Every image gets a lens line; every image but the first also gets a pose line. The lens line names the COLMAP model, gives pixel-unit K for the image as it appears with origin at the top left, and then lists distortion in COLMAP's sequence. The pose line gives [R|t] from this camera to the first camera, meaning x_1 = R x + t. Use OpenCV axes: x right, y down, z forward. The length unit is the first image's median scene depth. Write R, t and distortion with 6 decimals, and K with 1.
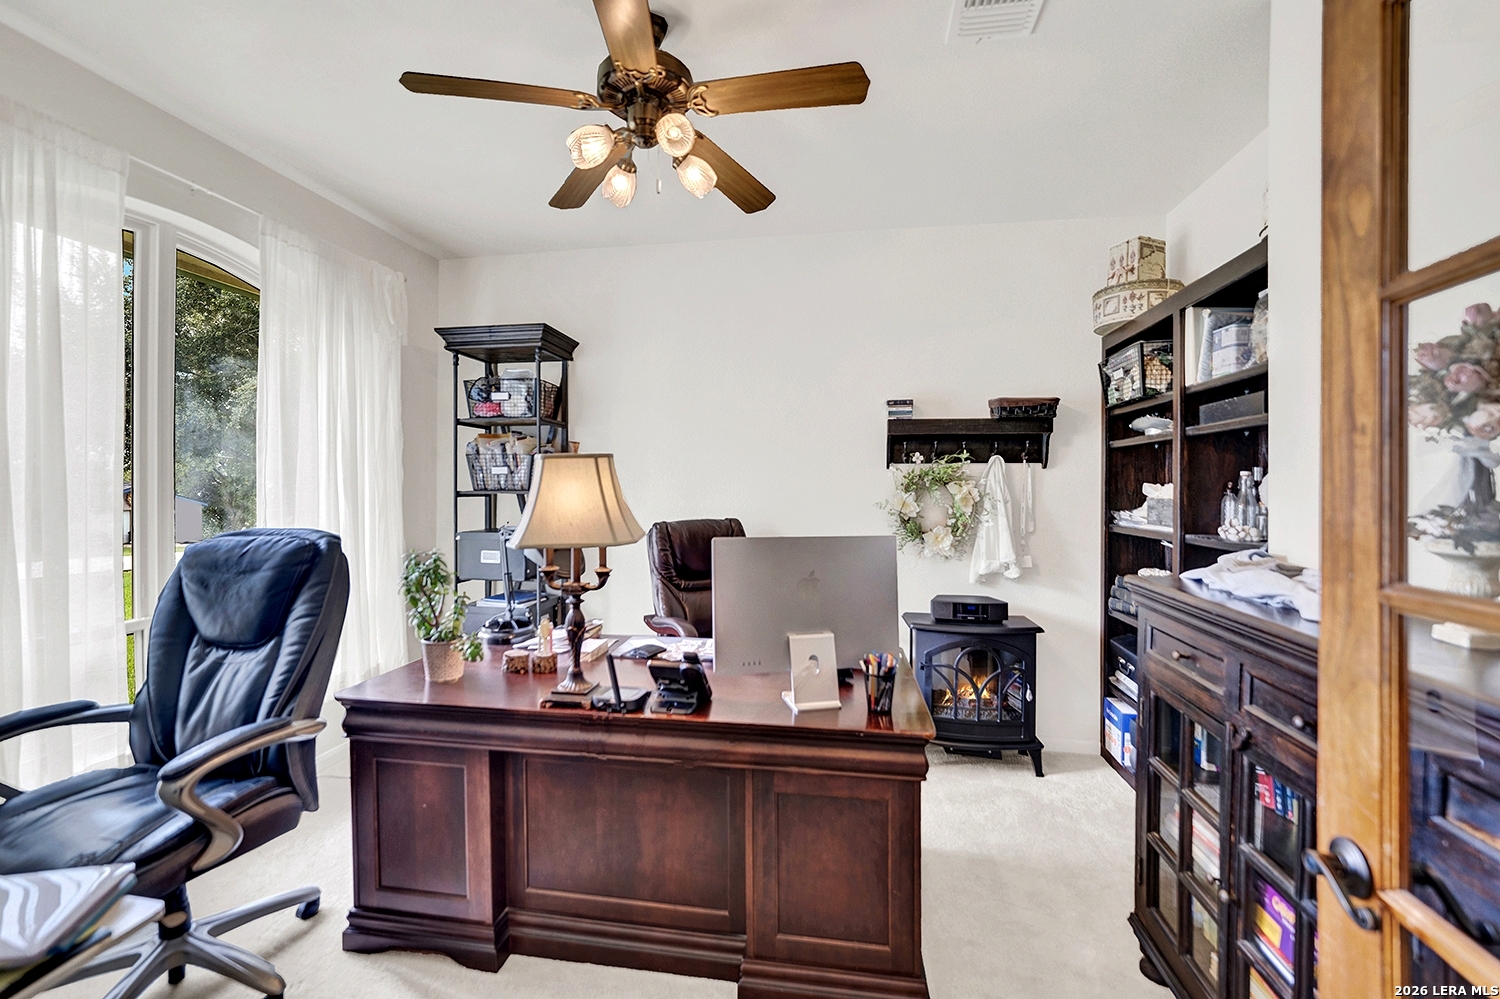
lens RADIAL K [[626.2, 0, 745.0], [0, 626.2, 485.7], [0, 0, 1]] dist [-0.011745, 0.000275]
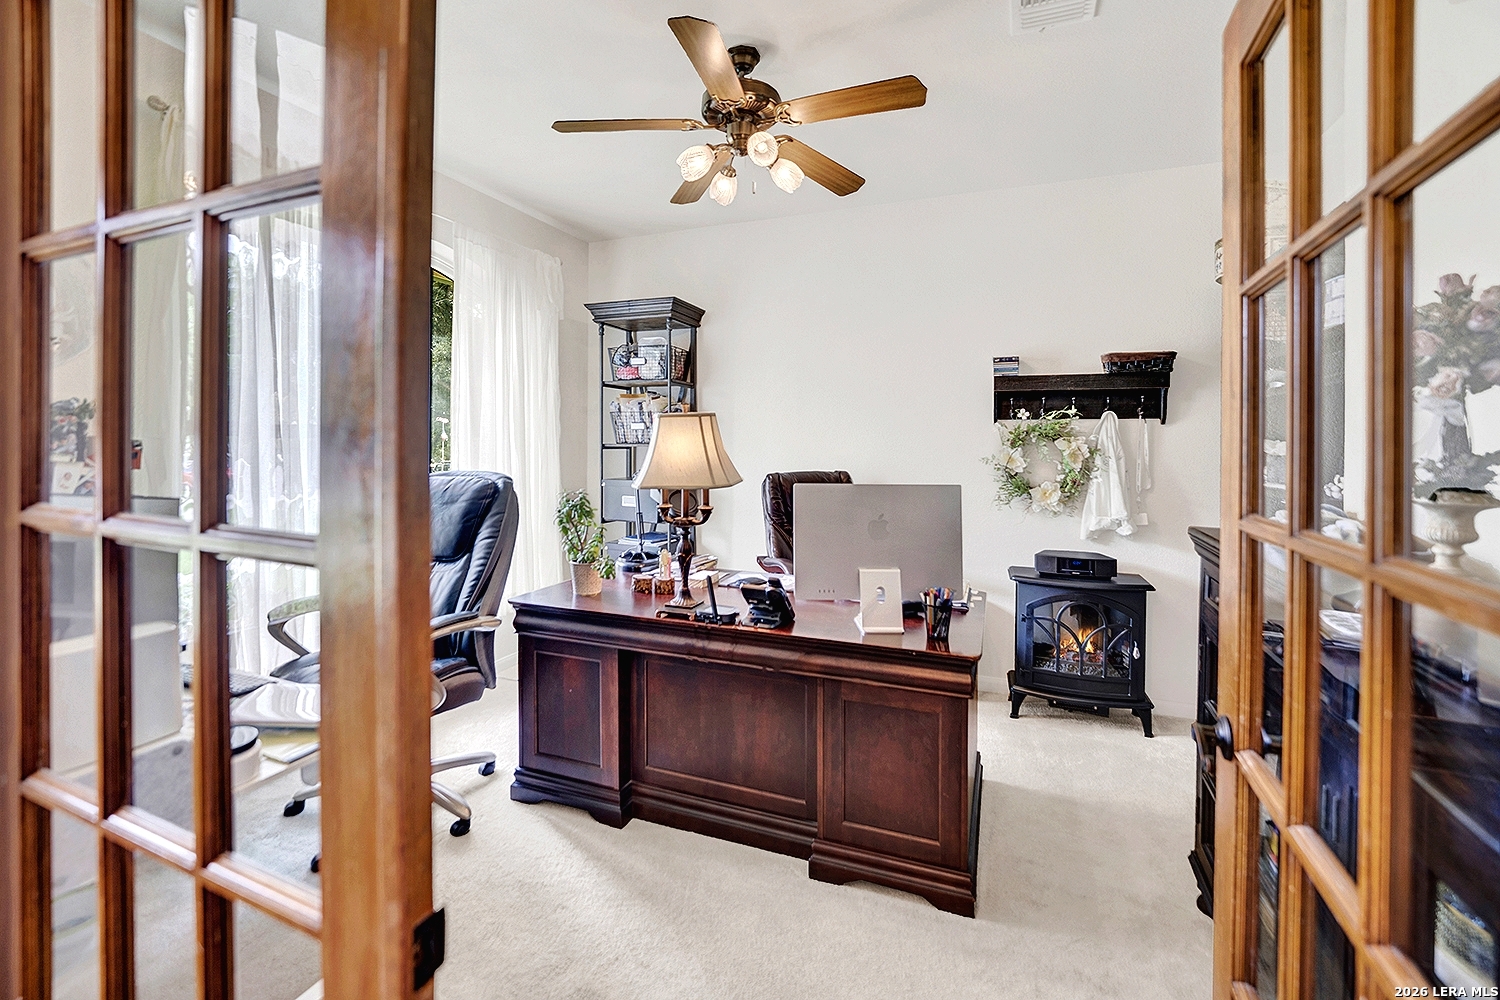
lens RADIAL K [[665.1, 0, 751.6], [0, 665.1, 441.1], [0, 0, 1]] dist [-0.002523, -0.000804]
pose [[0.974409, 0.005234, -0.224719, 0.144119], [-0.005612, 0.999984, -0.001041, 0.005158], [0.224710, 0.002276, 0.974423, -0.234829]]
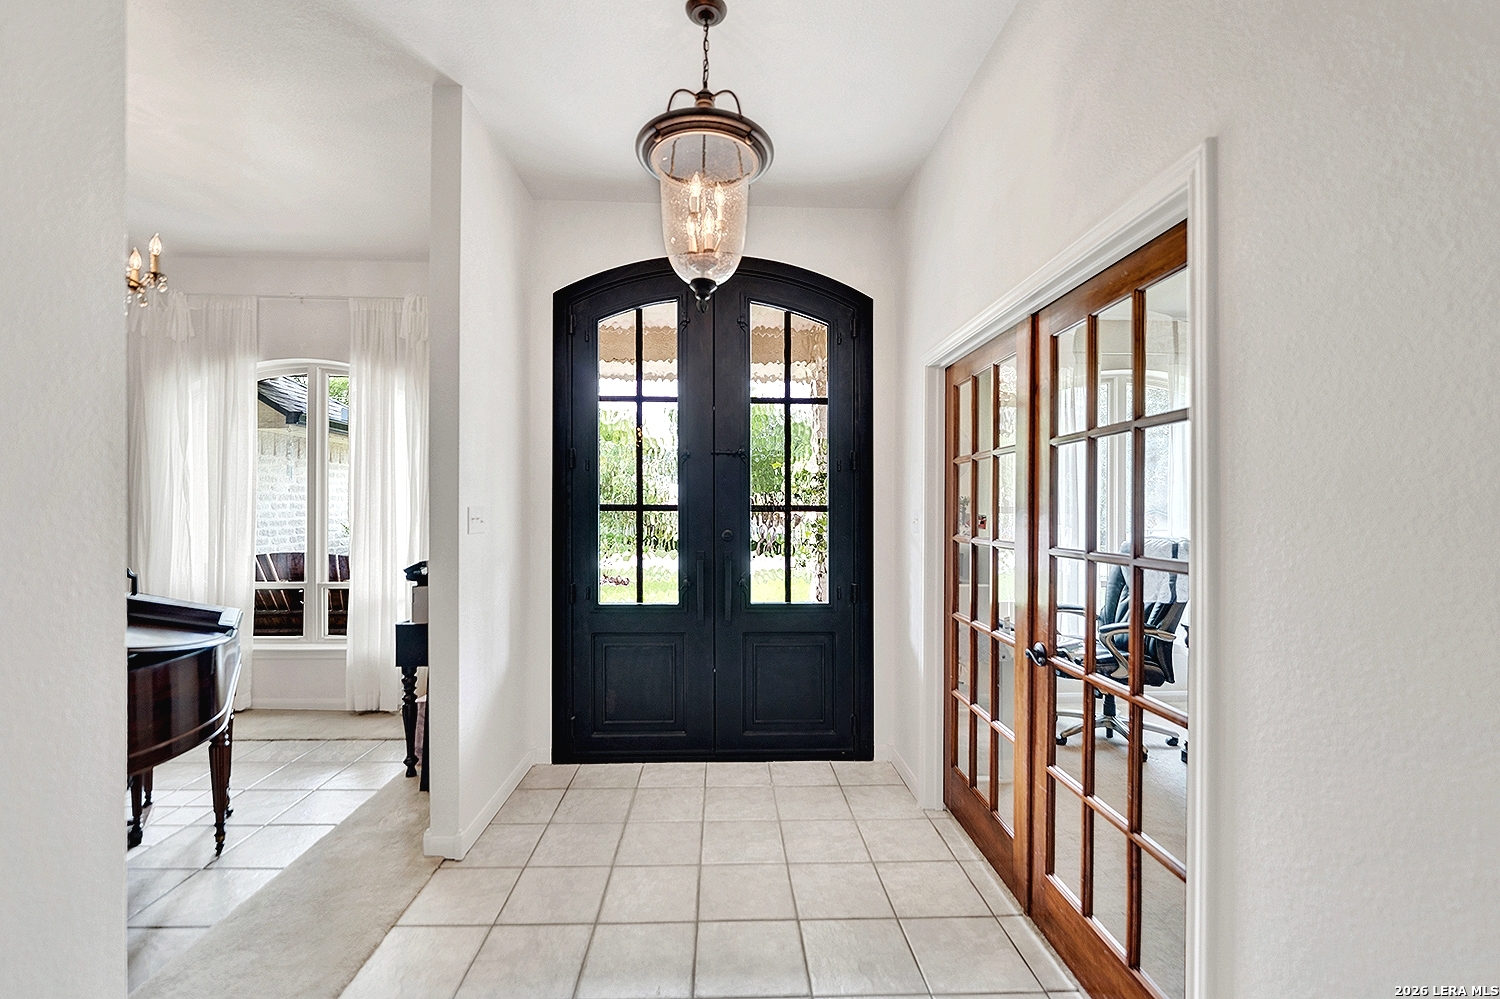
lens RADIAL K [[610.4, 0, 748.5], [0, 610.4, 508.4], [0, 0, 1]] dist [-0.001828, -0.000196]
pose [[0.225286, 0.003836, -0.974285, 0.812078], [-0.005090, 0.999983, 0.002760, -0.008469], [0.974279, 0.004337, 0.225301, -0.674776]]
